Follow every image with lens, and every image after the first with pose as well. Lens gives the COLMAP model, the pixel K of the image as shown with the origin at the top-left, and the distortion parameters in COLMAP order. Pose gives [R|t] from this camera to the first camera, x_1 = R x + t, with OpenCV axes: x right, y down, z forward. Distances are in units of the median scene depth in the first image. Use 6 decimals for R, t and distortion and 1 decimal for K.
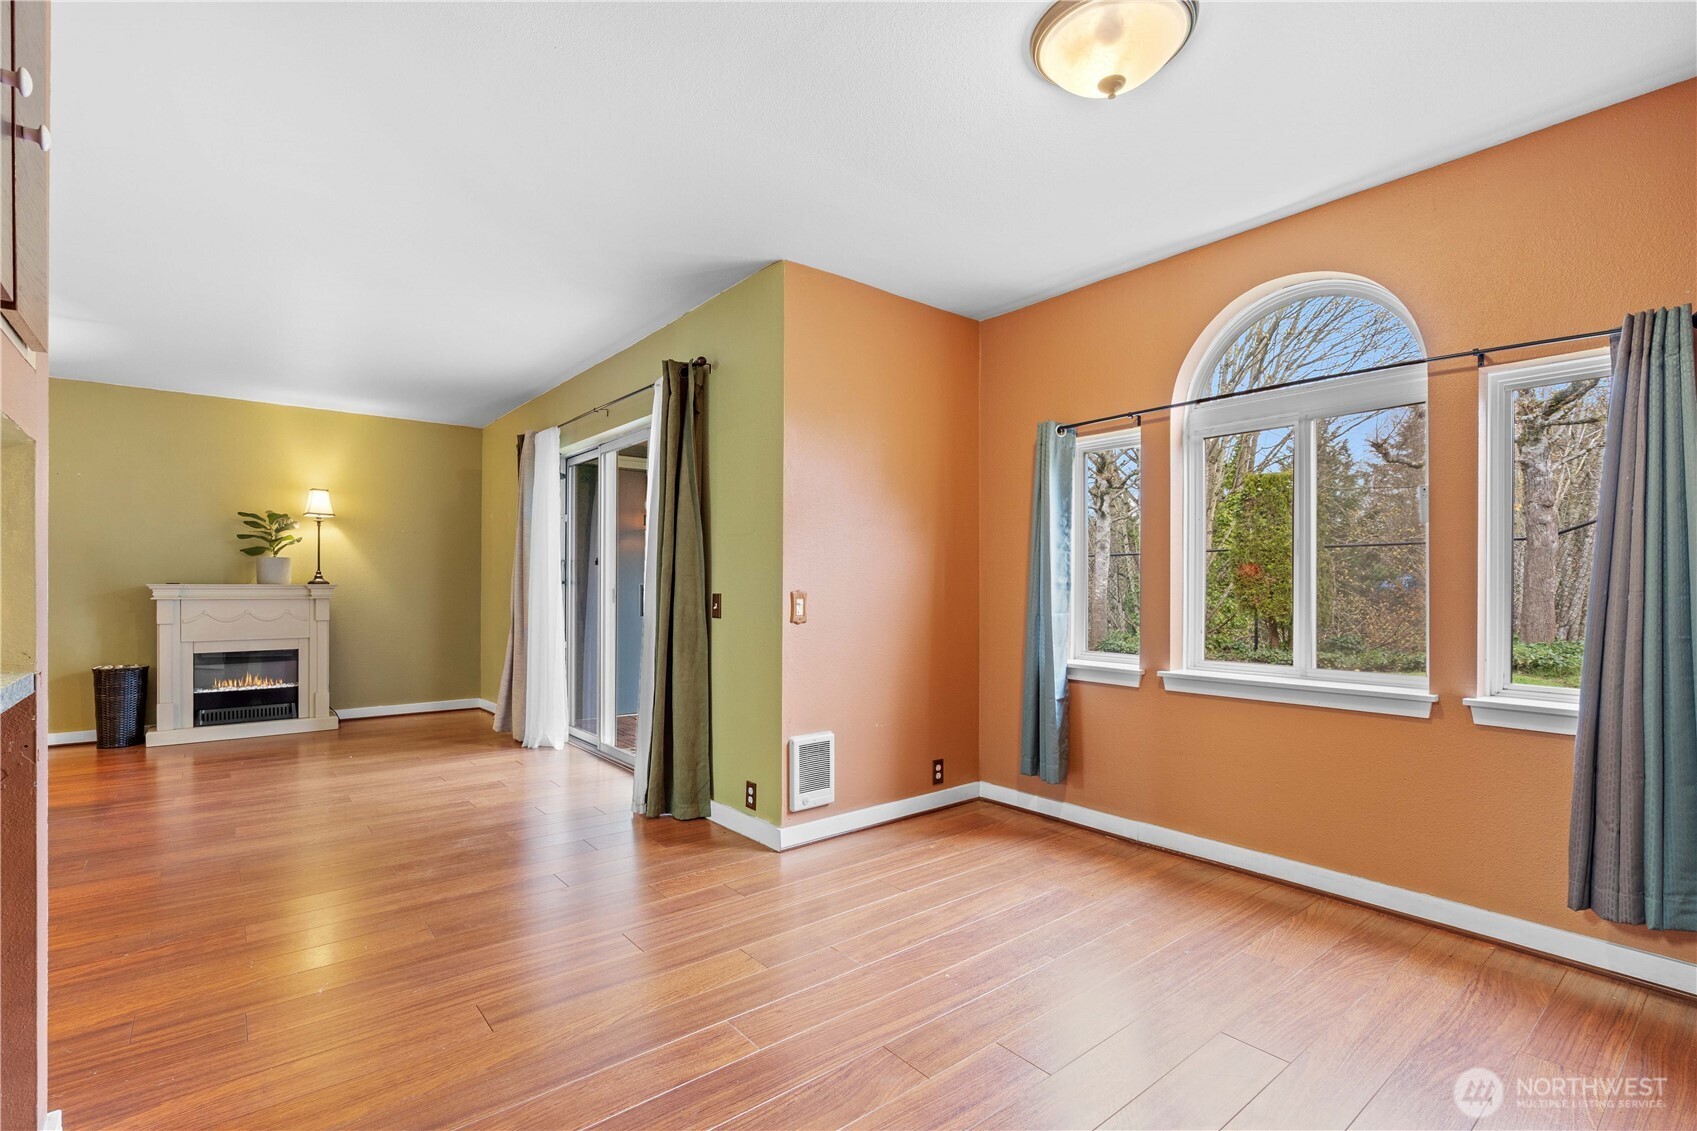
lens RADIAL K [[785.9, 0, 836.1], [0, 785.9, 590.9], [0, 0, 1]] dist [-0.009448, 0.003873]
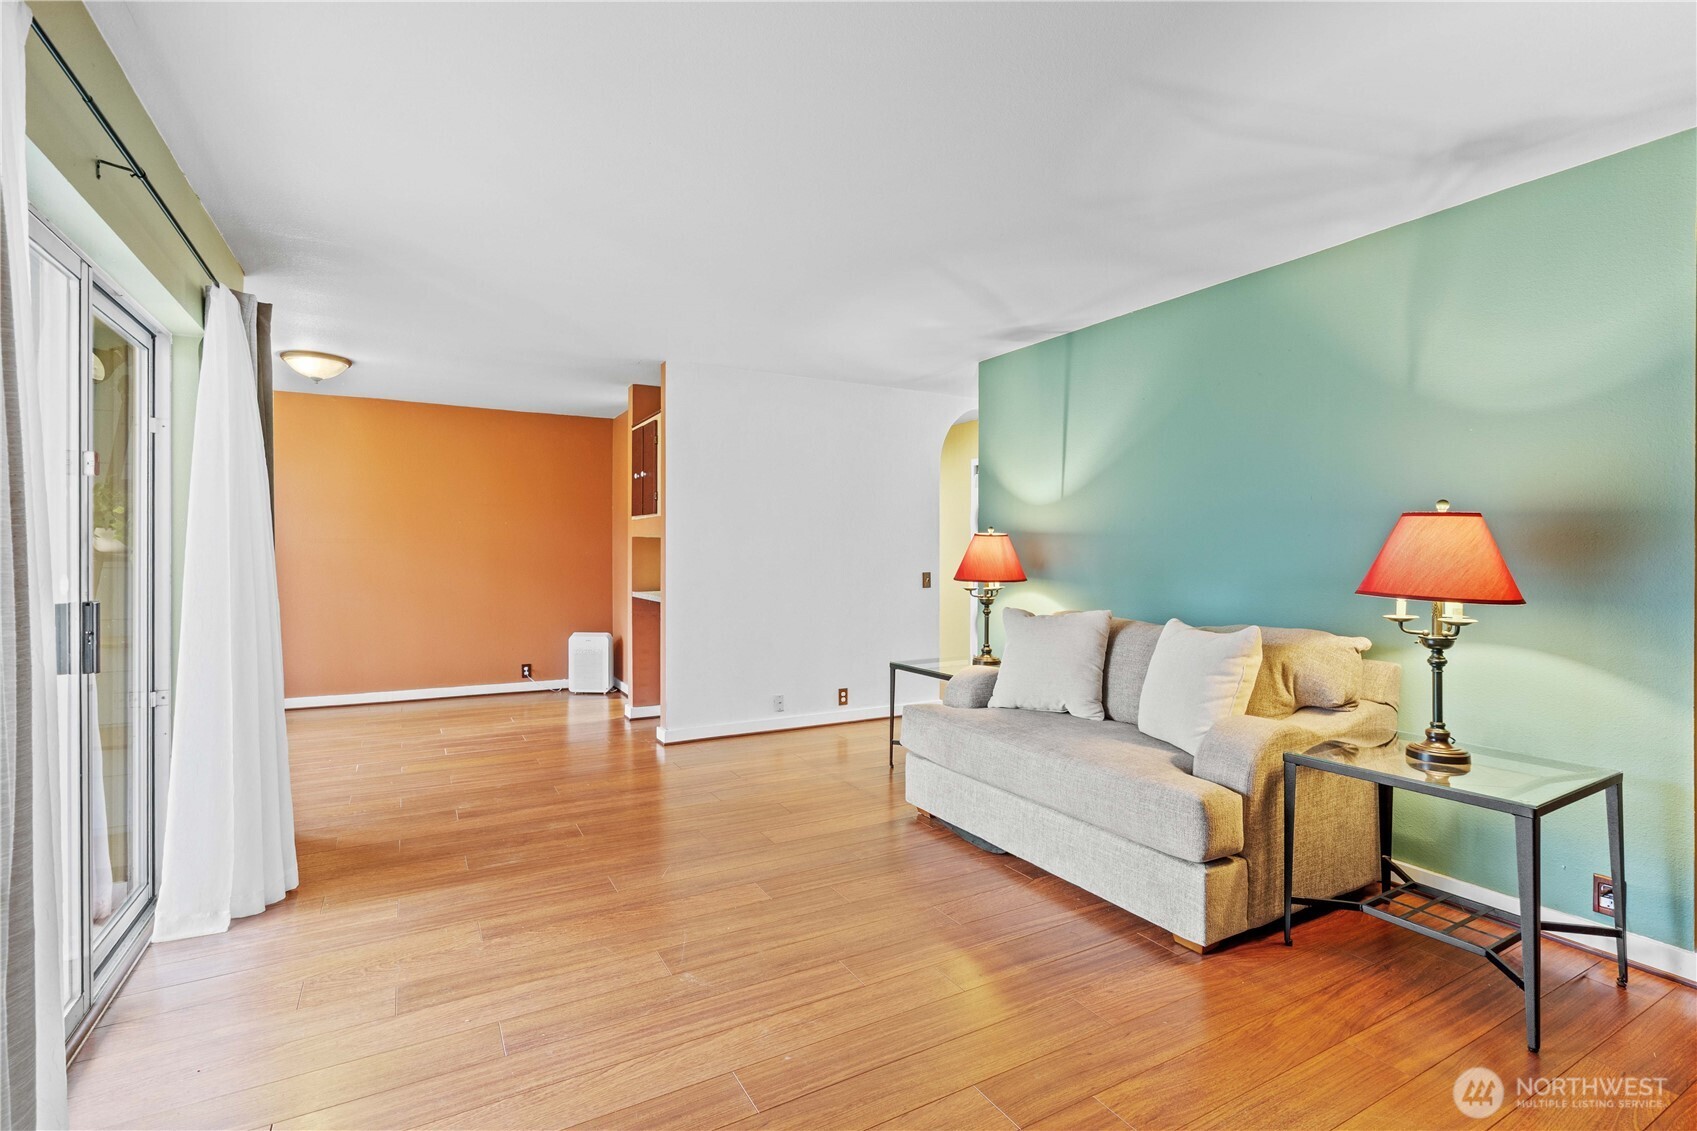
lens RADIAL K [[785.9, 0, 844.2], [0, 785.9, 553.9], [0, 0, 1]] dist [-0.009448, 0.003873]
pose [[-0.987820, -0.007618, 0.155416, -0.651185], [-0.005988, 0.999922, 0.010959, -0.038444], [-0.155487, 0.009895, -0.987788, 1.202699]]
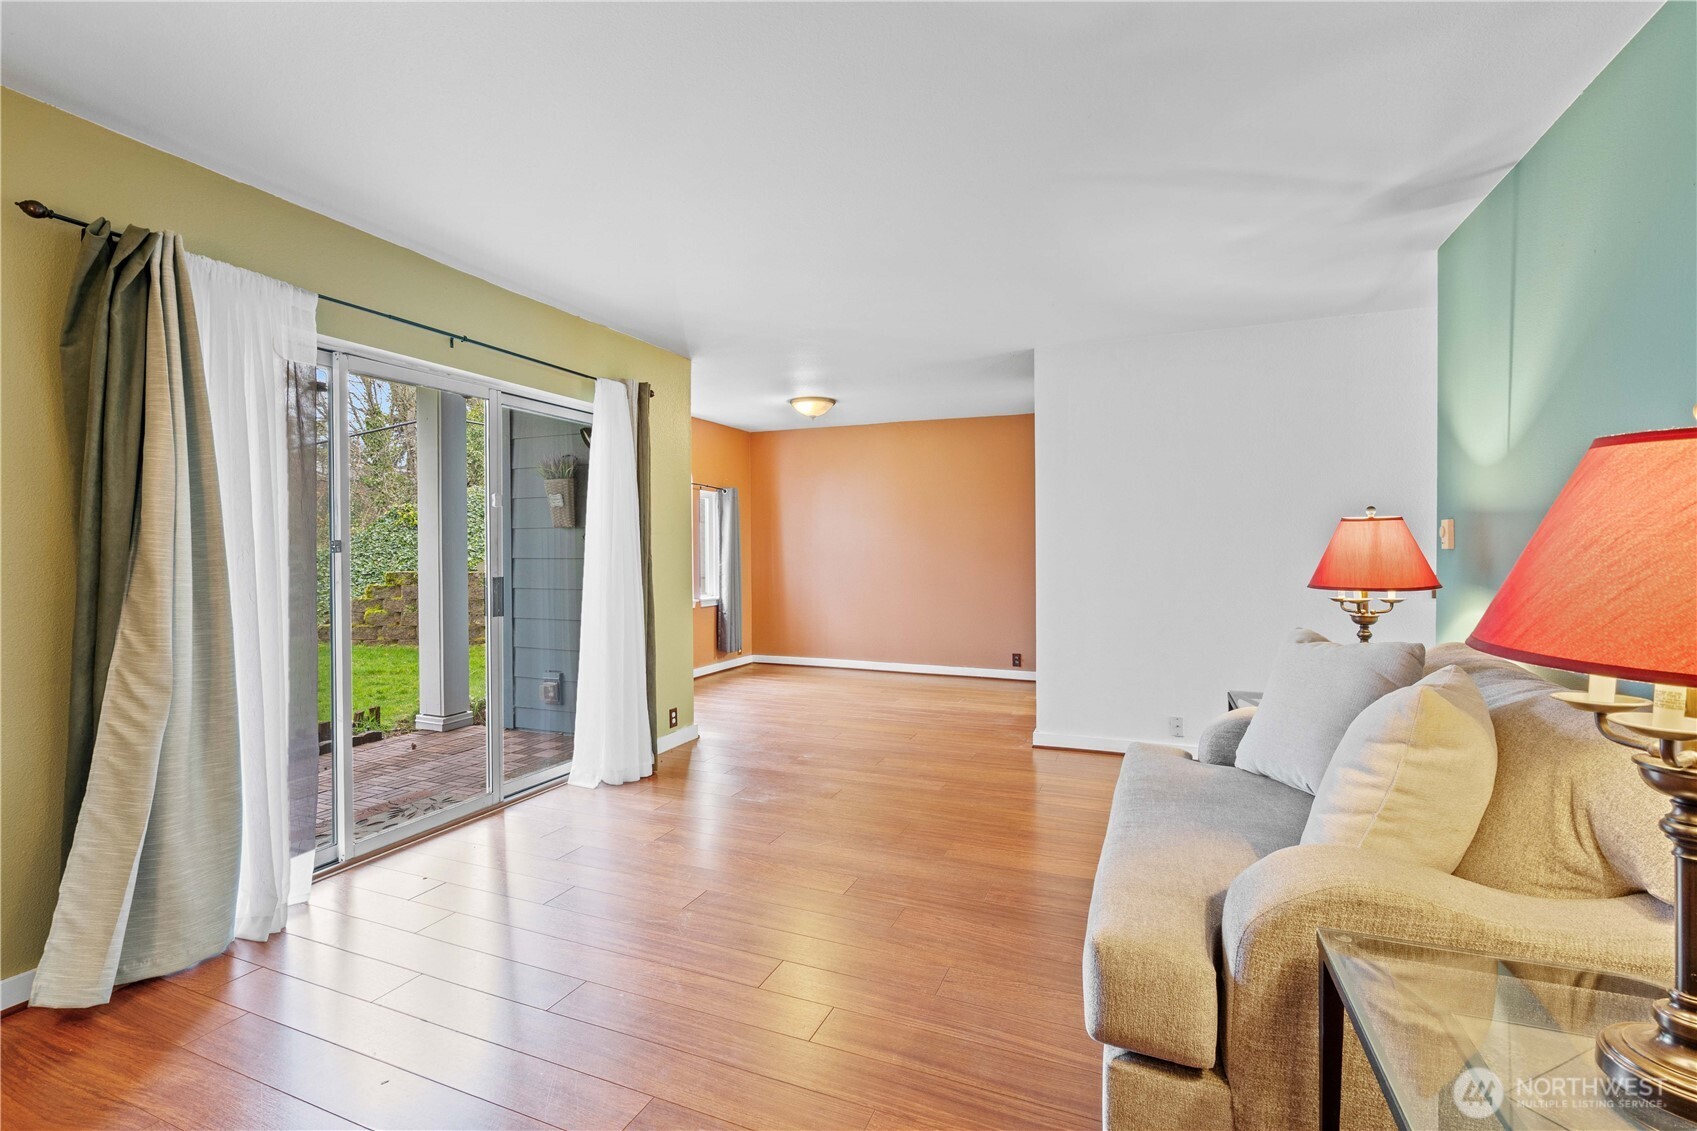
lens RADIAL K [[785.9, 0, 828.5], [0, 785.9, 557.5], [0, 0, 1]] dist [-0.009448, 0.003873]
pose [[-0.471037, -0.013390, 0.882012, -0.989555], [0.007876, 0.999781, 0.019384, -0.037088], [-0.882078, 0.016078, -0.470829, 0.937846]]
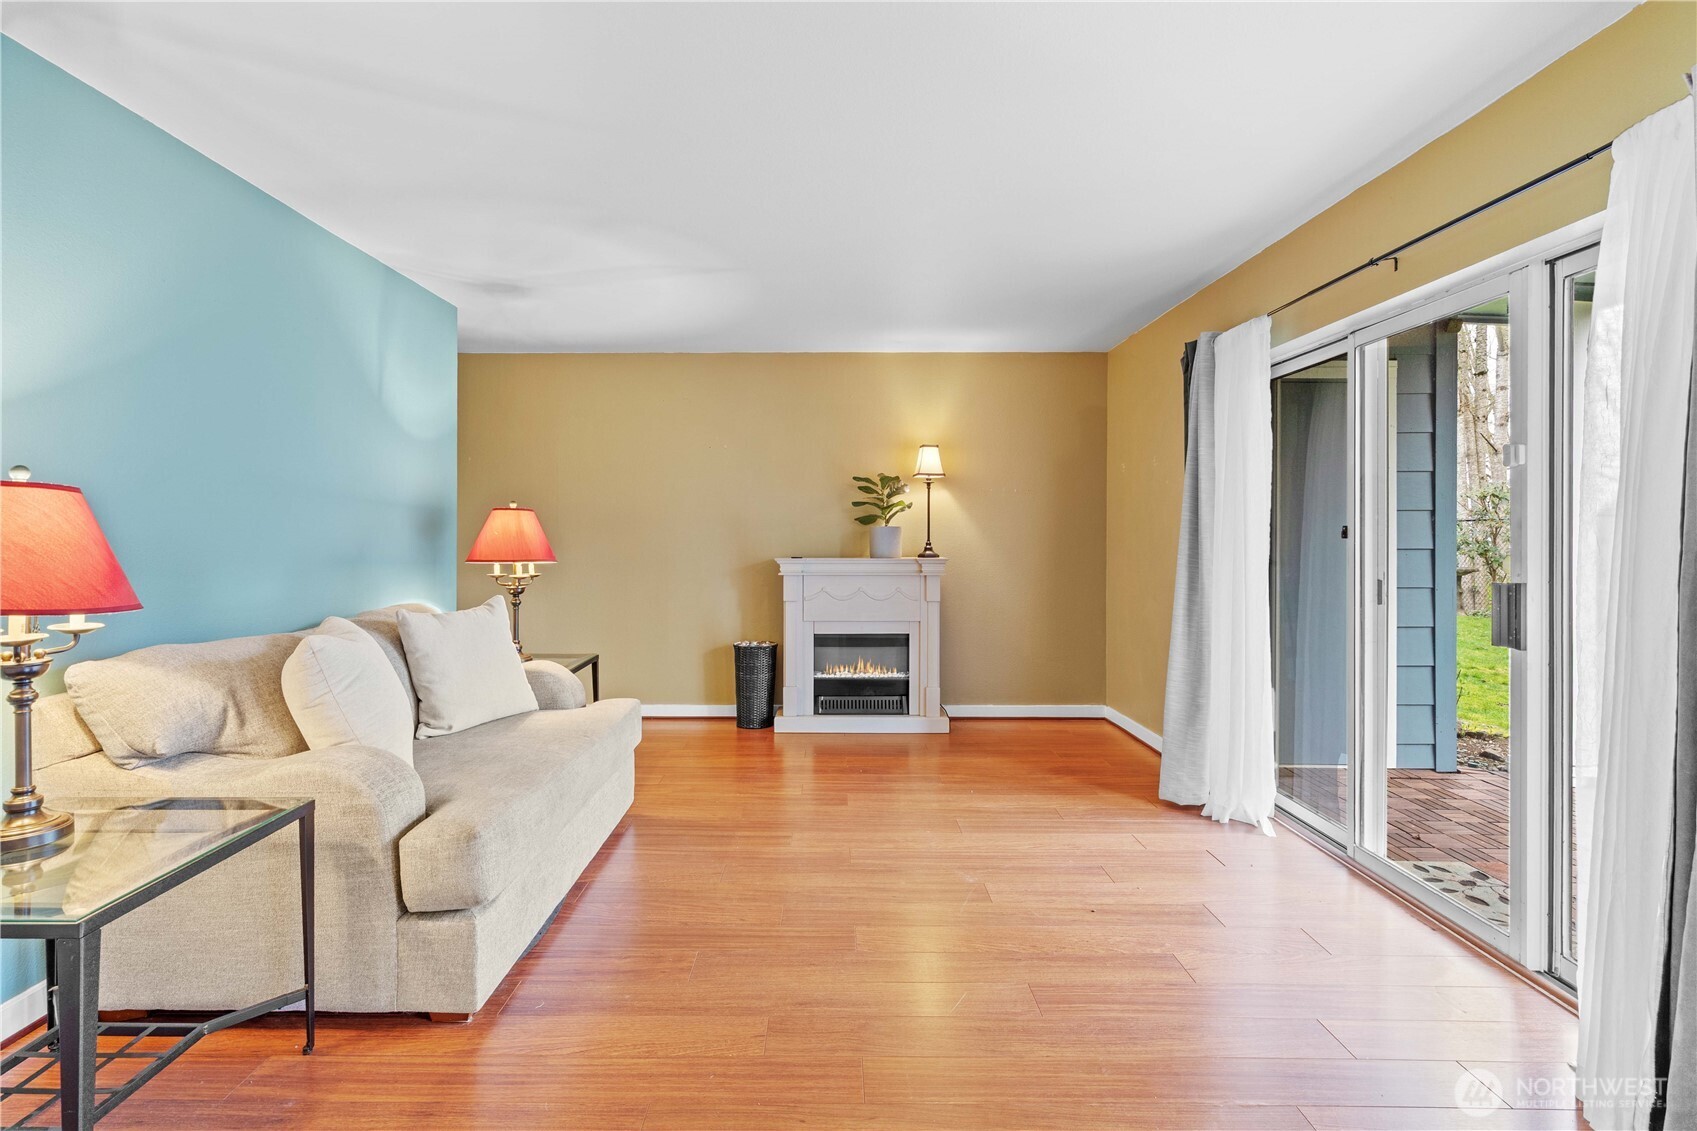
lens RADIAL K [[785.9, 0, 821.8], [0, 785.9, 539.4], [0, 0, 1]] dist [-0.009448, 0.003873]
pose [[0.774685, 0.003052, -0.632340, -0.232731], [-0.002864, 0.999995, 0.001319, -0.031470], [0.632341, 0.000789, 0.774690, 0.293018]]
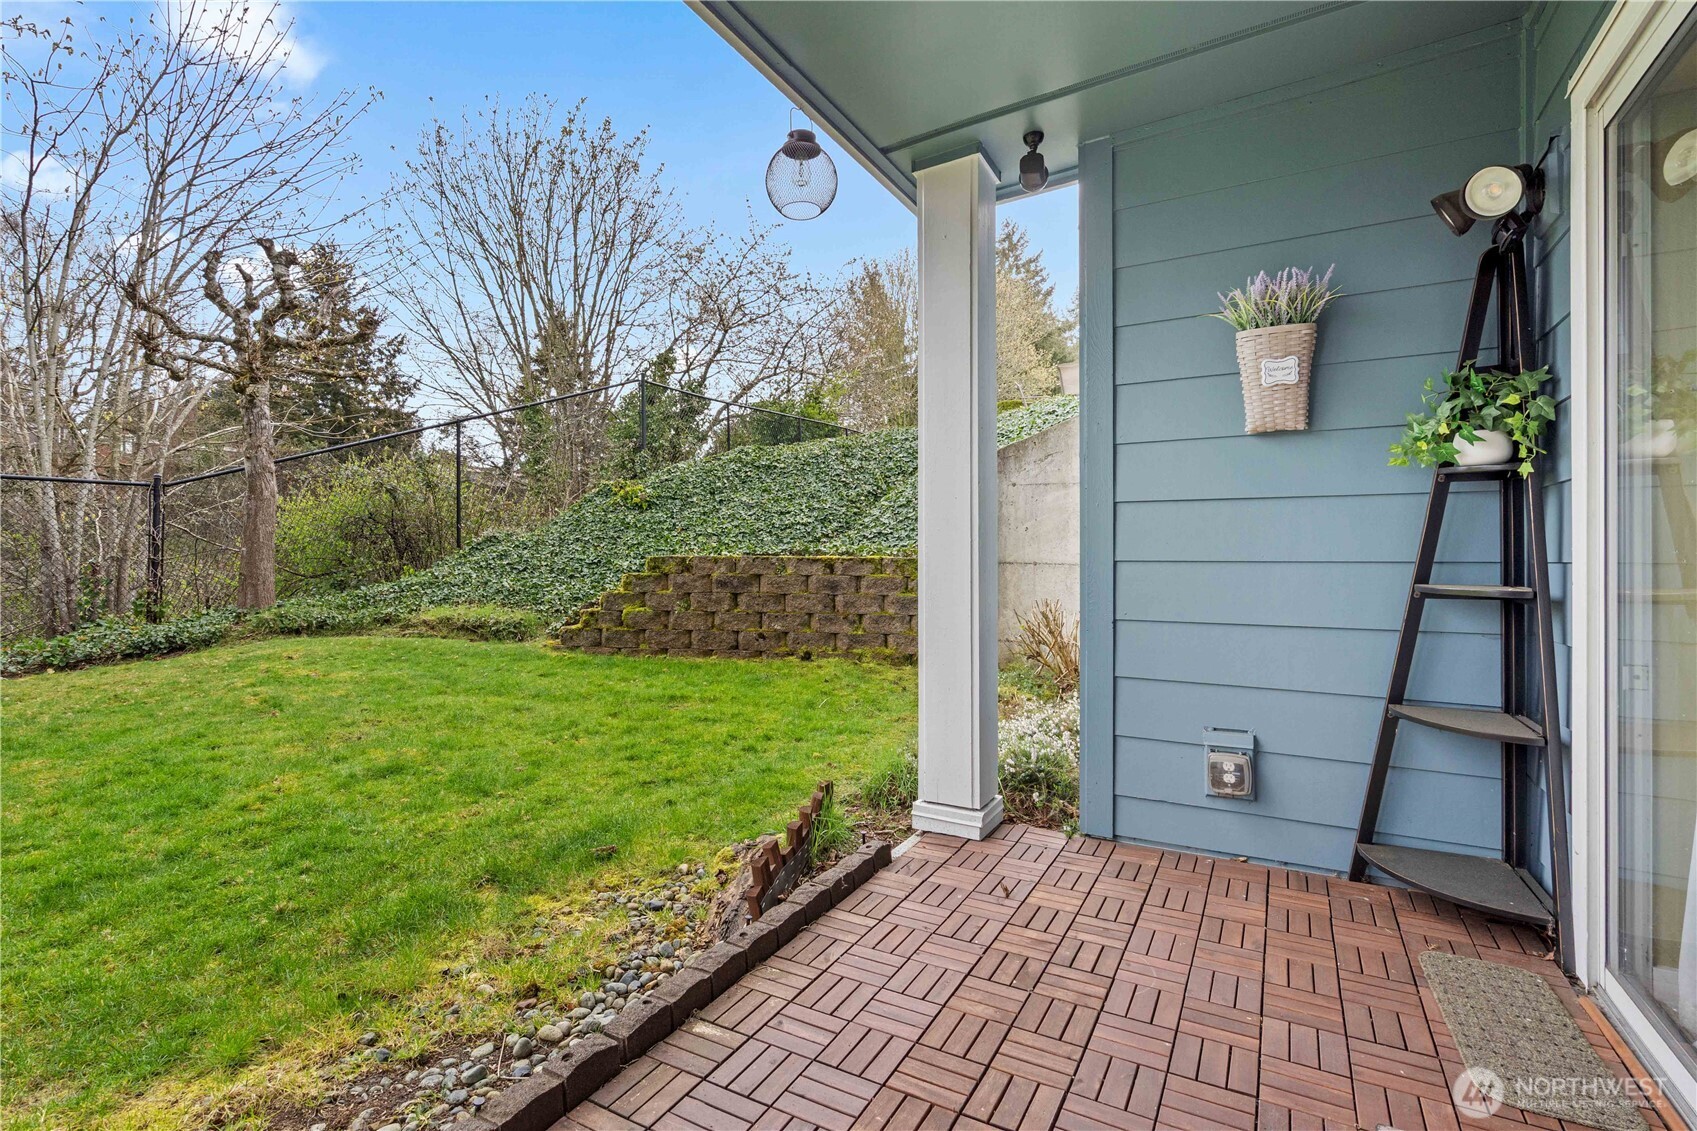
lens RADIAL K [[785.9, 0, 805.4], [0, 785.9, 556.1], [0, 0, 1]] dist [-0.009448, 0.003873]
pose [[-0.358538, -0.005778, 0.933497, -0.285614], [0.006371, 0.999942, 0.008636, 0.011446], [-0.933494, 0.009044, -0.358480, 1.205250]]
